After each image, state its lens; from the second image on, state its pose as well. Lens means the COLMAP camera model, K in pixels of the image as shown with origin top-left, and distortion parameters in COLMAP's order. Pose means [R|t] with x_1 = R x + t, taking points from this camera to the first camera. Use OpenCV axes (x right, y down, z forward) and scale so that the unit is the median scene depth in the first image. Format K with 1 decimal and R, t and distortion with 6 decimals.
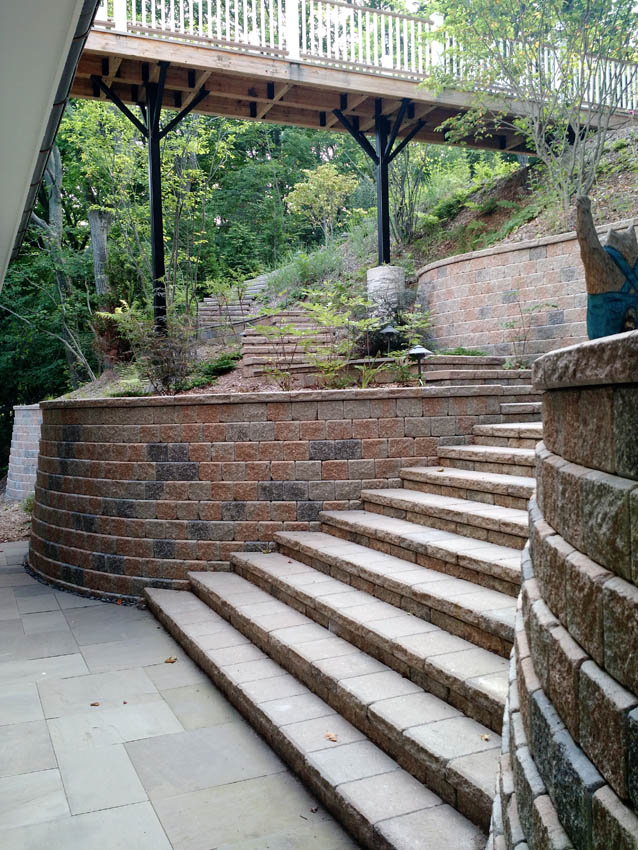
lens RADIAL K [[784.3, 0, 321.6], [0, 784.3, 418.0], [0, 0, 1]] dist [0.151482, -0.367576]
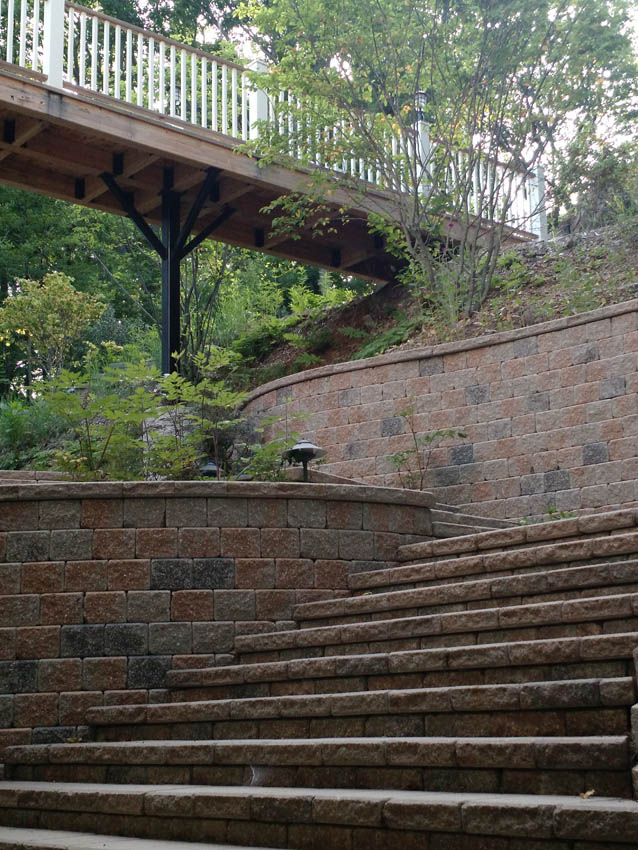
lens RADIAL K [[1310.1, 0, 319.0], [0, 1310.1, 425.0], [0, 0, 1]] dist [0.111682, -0.084813]
pose [[0.963188, 0.069039, 0.259813, -0.090972], [-0.000416, 0.966843, -0.255371, 0.105661], [-0.268829, 0.245862, 0.931280, -0.019326]]
